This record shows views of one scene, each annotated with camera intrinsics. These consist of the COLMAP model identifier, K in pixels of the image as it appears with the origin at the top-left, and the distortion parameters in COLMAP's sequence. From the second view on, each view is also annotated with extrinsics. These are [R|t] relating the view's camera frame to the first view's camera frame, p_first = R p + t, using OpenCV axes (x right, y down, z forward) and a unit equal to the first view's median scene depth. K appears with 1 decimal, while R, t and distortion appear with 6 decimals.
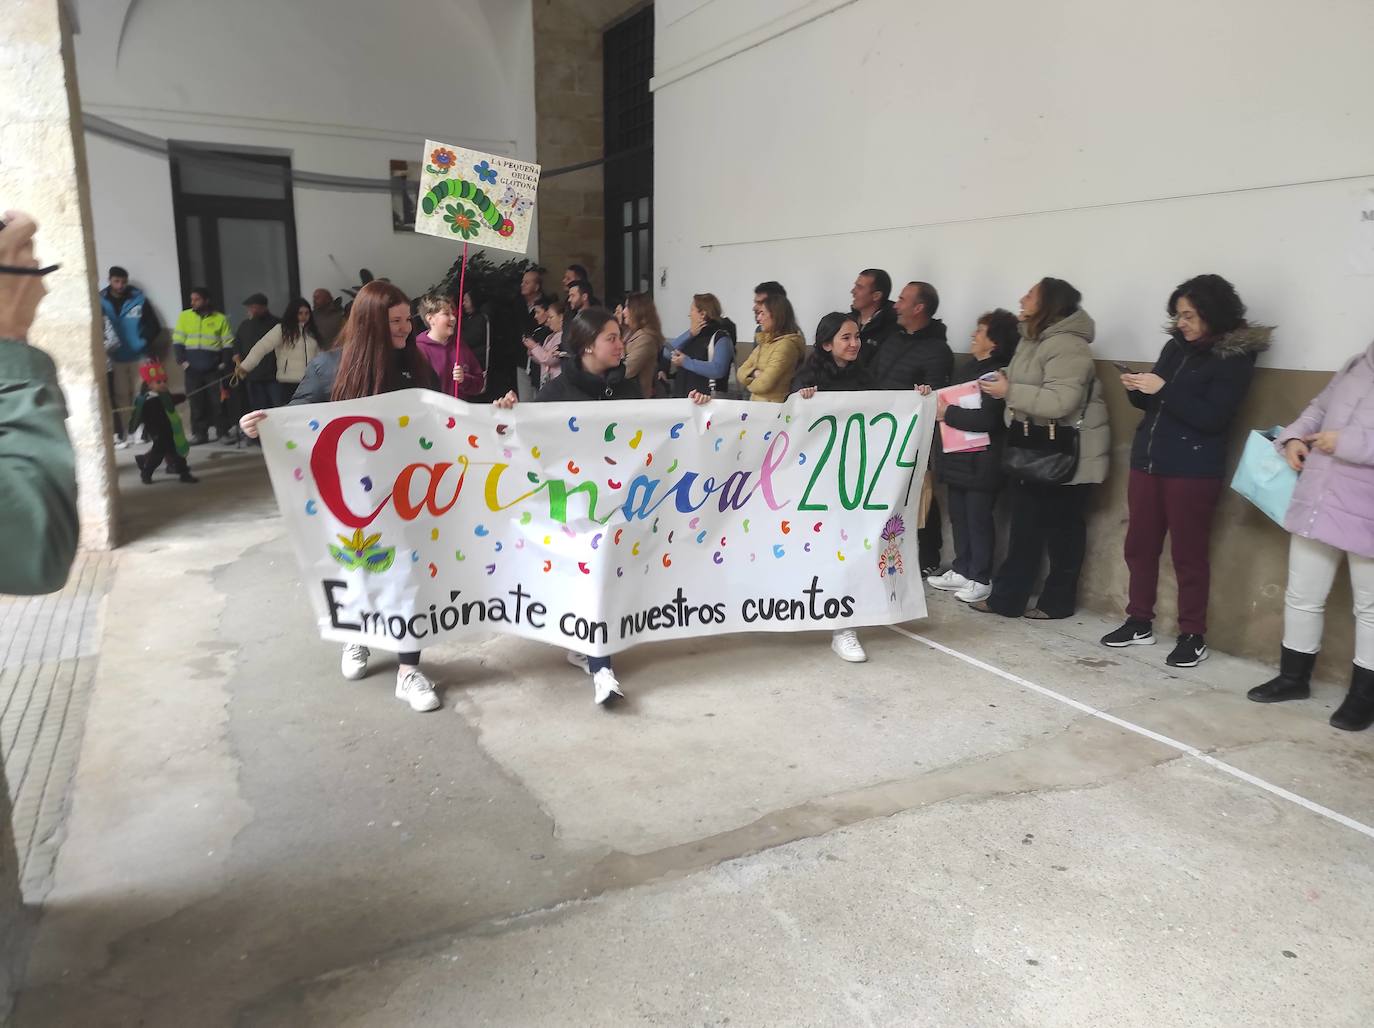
lens RADIAL K [[1033.1, 0, 688.5], [0, 1033.1, 519.2], [0, 0, 1]] dist [0.049717, -0.038823]
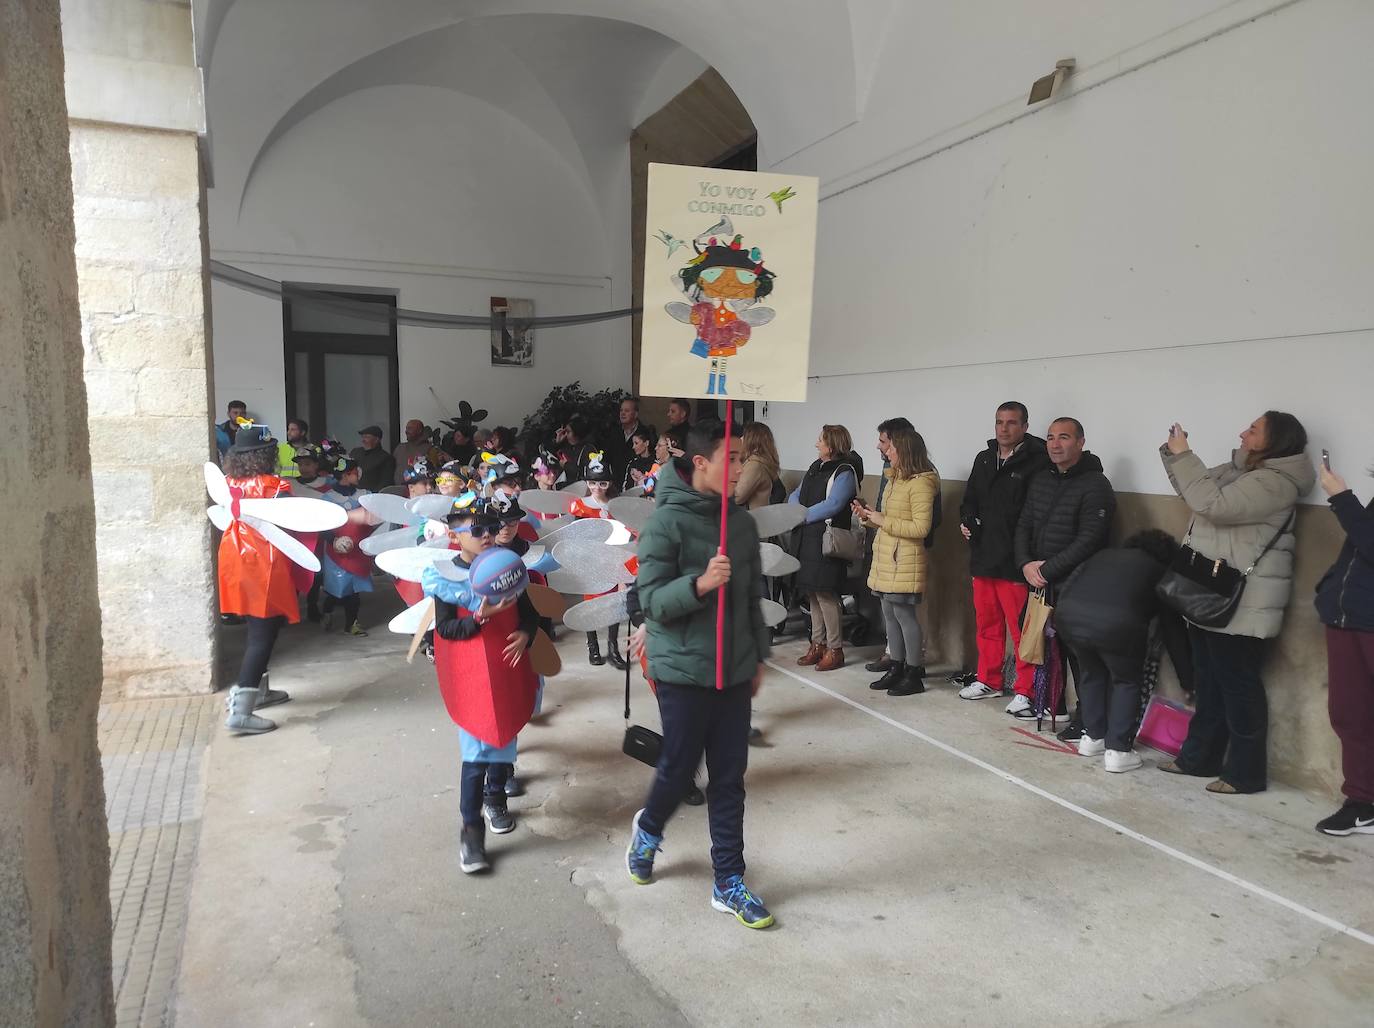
lens RADIAL K [[1033.1, 0, 681.3], [0, 1033.1, 510.9], [0, 0, 1]] dist [0.049717, -0.038823]
pose [[0.997439, 0.000519, -0.071524, -0.051081], [-0.009212, 0.992578, -0.121261, -0.025503], [0.070930, 0.121609, 0.990041, 0.052440]]
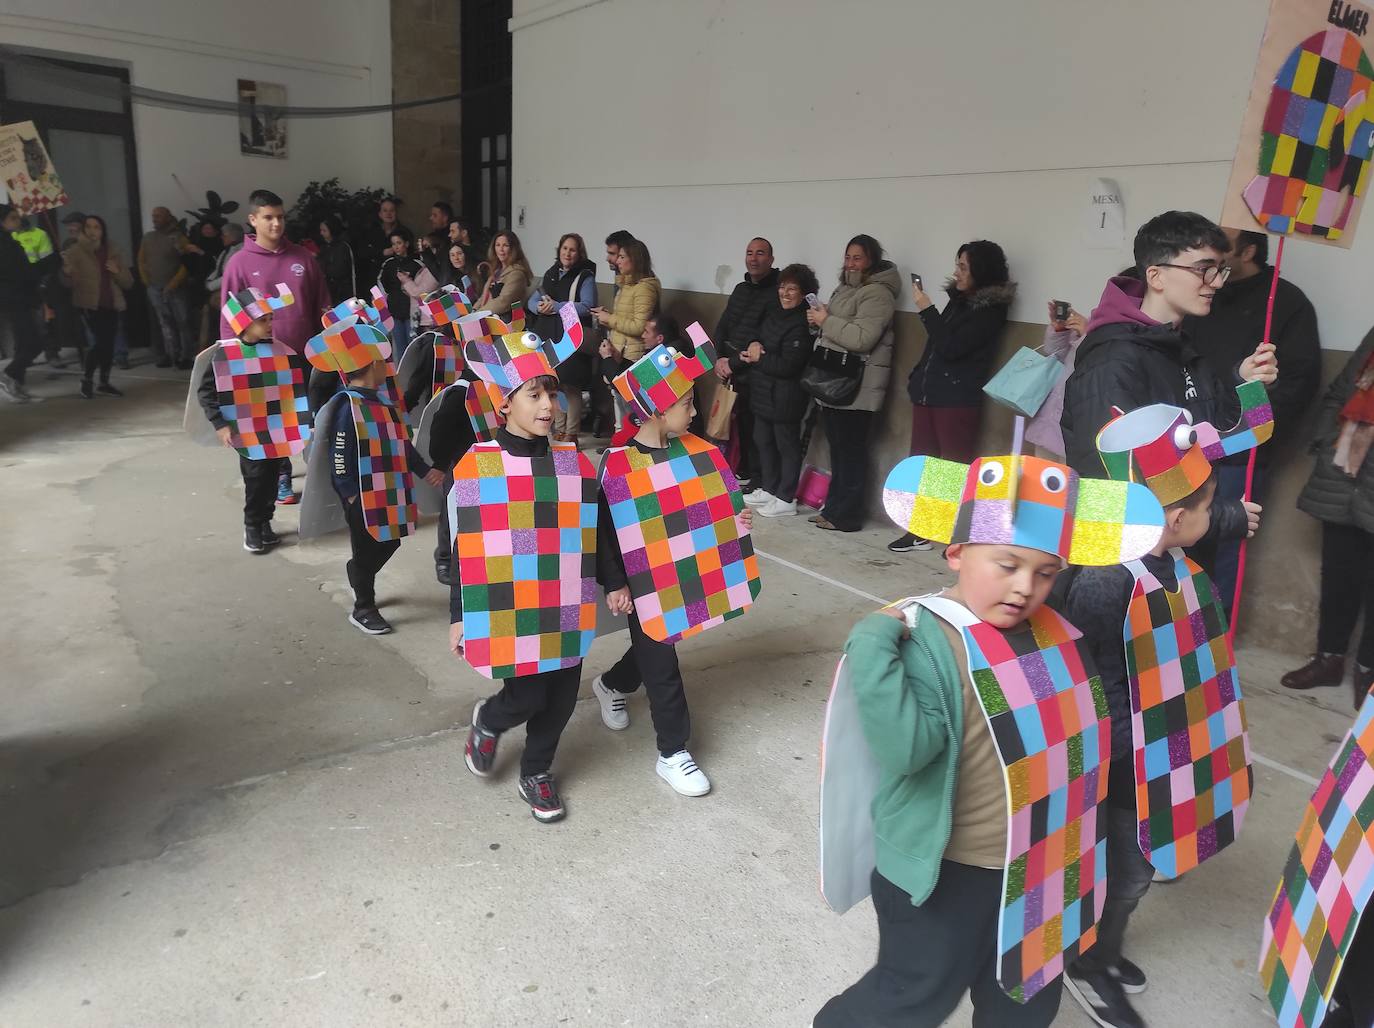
lens RADIAL K [[1033.1, 0, 695.6], [0, 1033.1, 517.6], [0, 0, 1]] dist [0.049717, -0.038823]
pose [[0.989447, 0.008103, 0.144669, 0.001315], [-0.015675, 0.998561, 0.051280, 0.018977], [-0.144046, -0.053006, 0.988150, -0.108191]]
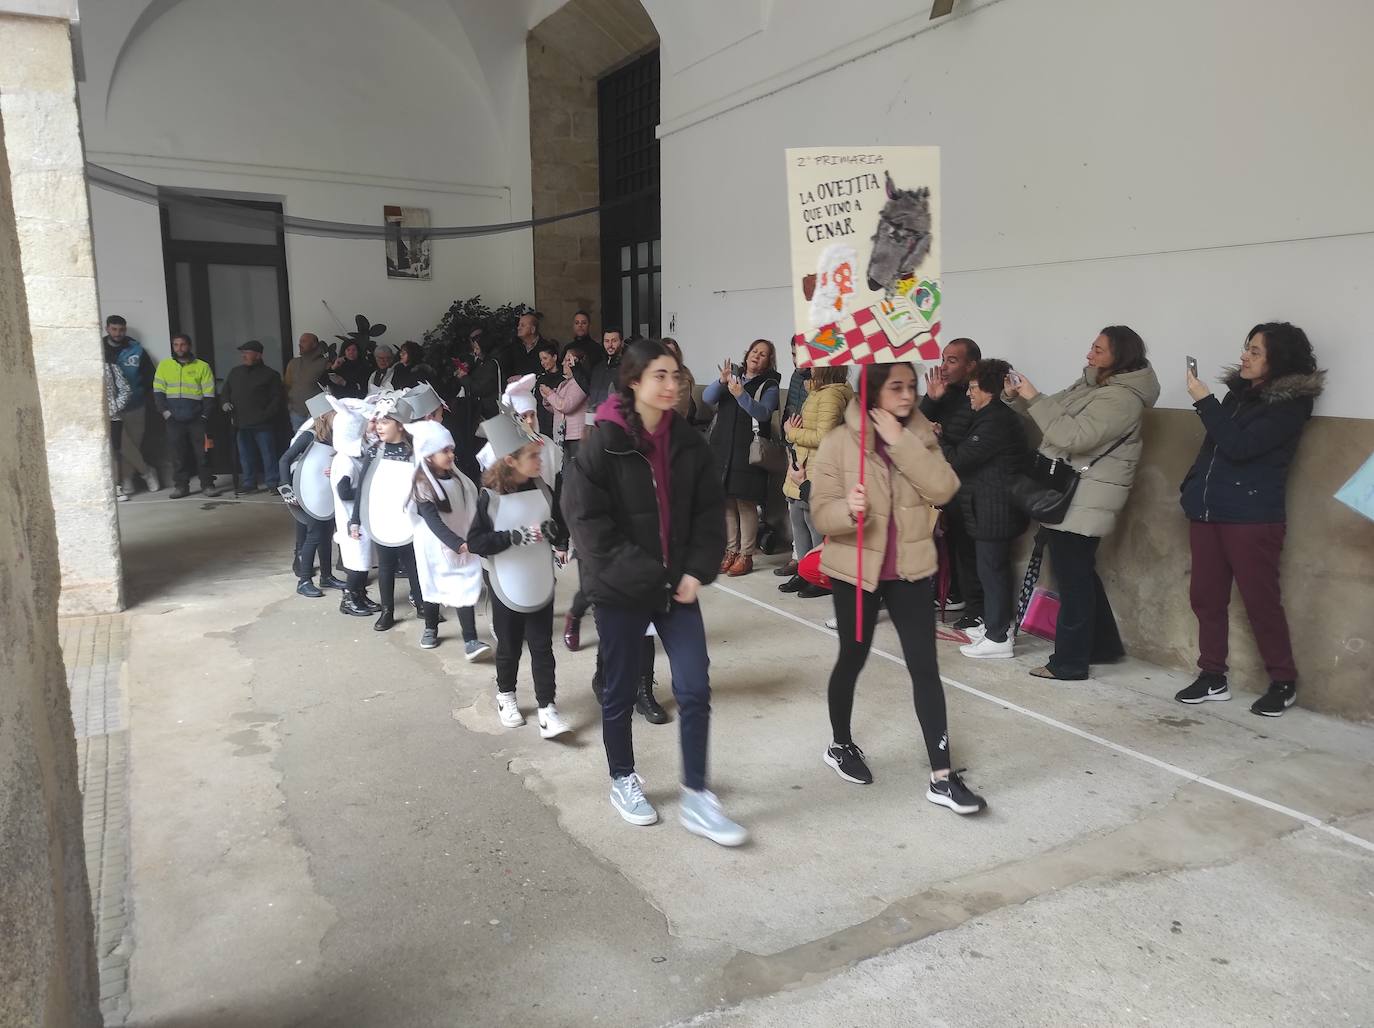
lens RADIAL K [[1033.1, 0, 685.8], [0, 1033.1, 515.1], [0, 0, 1]] dist [0.049717, -0.038823]
pose [[0.999464, -0.010552, 0.031006, -0.066645], [0.011793, 0.999126, -0.040114, -0.014653], [-0.030555, 0.040458, 0.998714, 0.027241]]
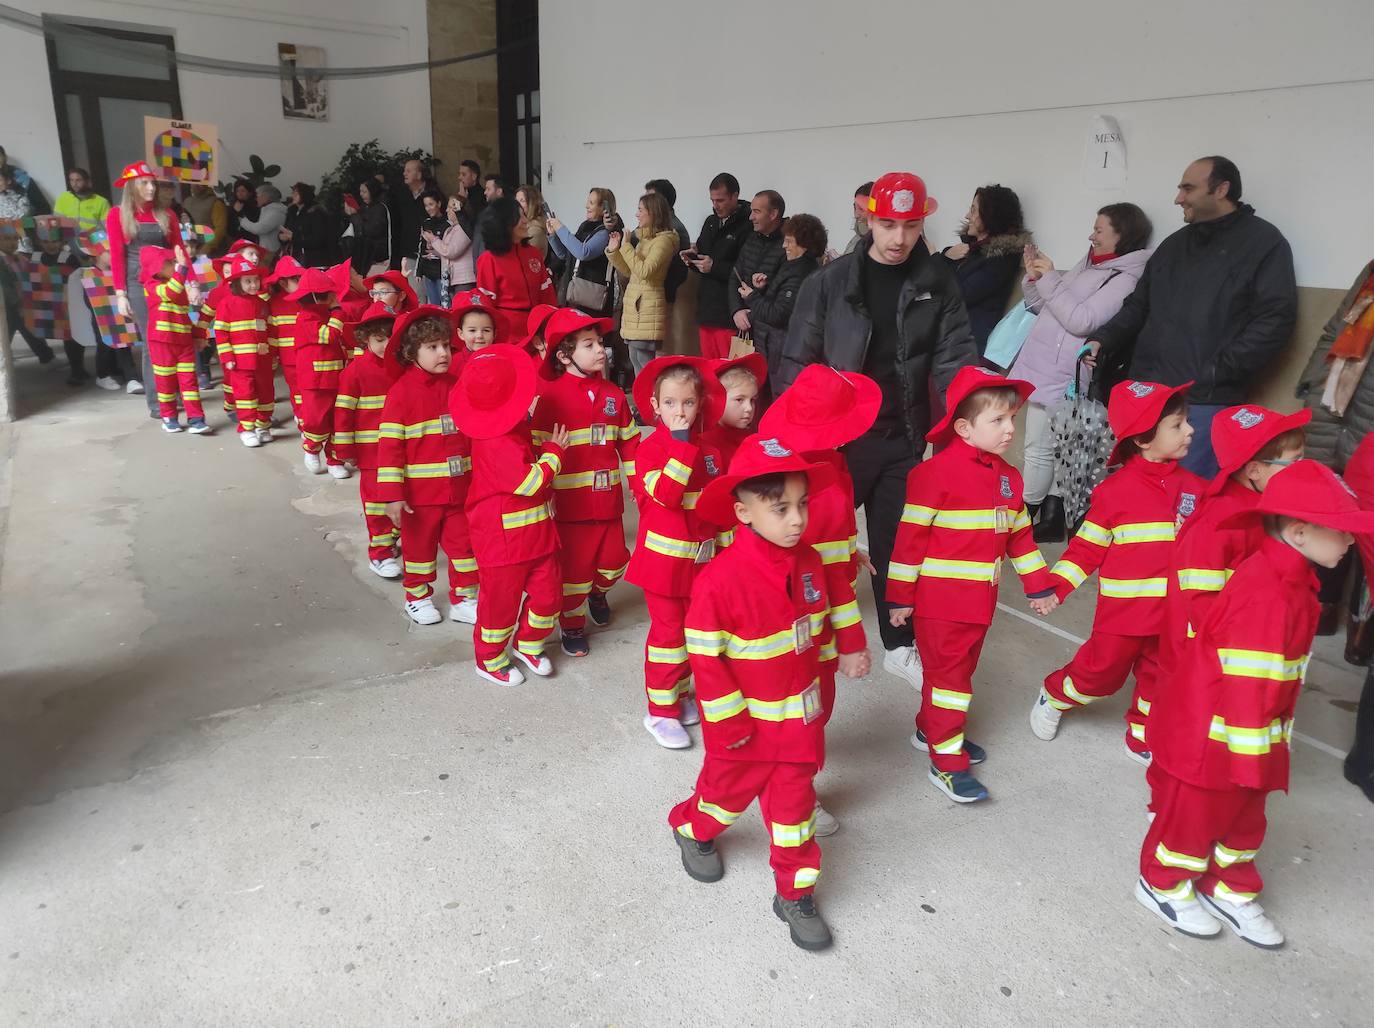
lens RADIAL K [[1033.1, 0, 686.4], [0, 1033.1, 523.4], [0, 0, 1]] dist [0.049717, -0.038823]
pose [[0.997148, 0.001267, 0.075466, 0.052538], [-0.008459, 0.995435, 0.095065, 0.025862], [-0.075001, -0.095432, 0.992606, -0.120649]]
